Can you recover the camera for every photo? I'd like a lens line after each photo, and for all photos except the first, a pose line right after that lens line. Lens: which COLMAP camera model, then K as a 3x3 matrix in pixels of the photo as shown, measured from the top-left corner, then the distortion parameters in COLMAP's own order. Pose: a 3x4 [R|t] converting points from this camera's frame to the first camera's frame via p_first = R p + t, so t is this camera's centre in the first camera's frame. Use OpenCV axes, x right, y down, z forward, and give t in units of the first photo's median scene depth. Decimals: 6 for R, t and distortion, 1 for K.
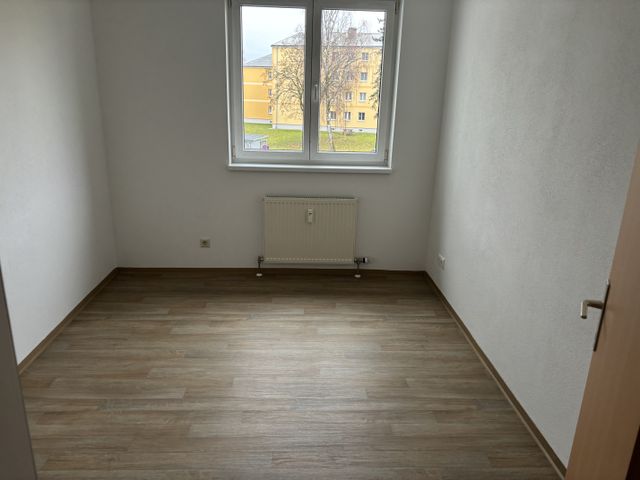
lens RADIAL K [[489.0, 0, 309.6], [0, 489.0, 239.5], [0, 0, 1]] dist [0.057567, -0.010898]
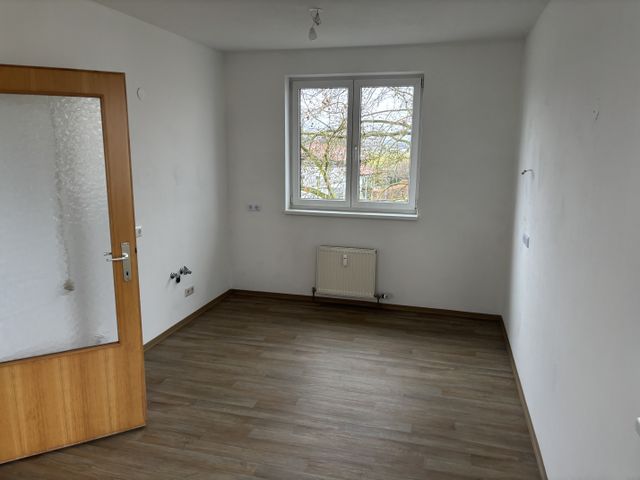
lens RADIAL K [[489.0, 0, 317.6], [0, 489.0, 236.9], [0, 0, 1]] dist [0.057567, -0.010898]
pose [[0.952683, 0.039328, -0.301412, 0.200691], [-0.079842, 0.989153, -0.123295, 0.045030], [0.293293, 0.141527, 0.945489, -0.110608]]
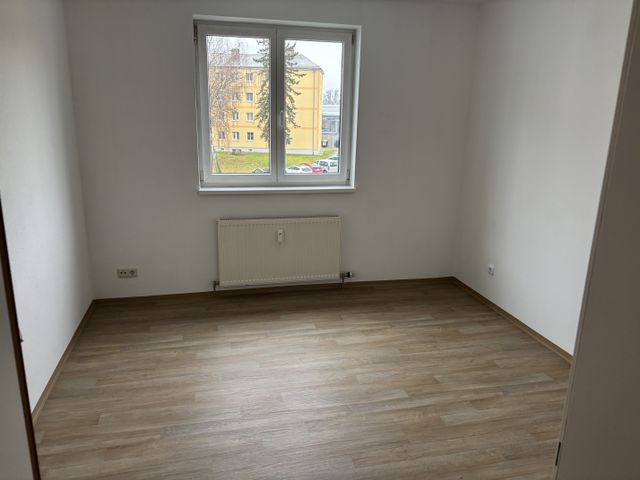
lens RADIAL K [[489.0, 0, 296.5], [0, 489.0, 251.4], [0, 0, 1]] dist [0.057567, -0.010898]
pose [[0.979869, -0.060620, 0.190217, -0.278124], [0.063556, 0.997934, -0.009367, -0.005820], [-0.189257, 0.021268, 0.981697, -0.032817]]
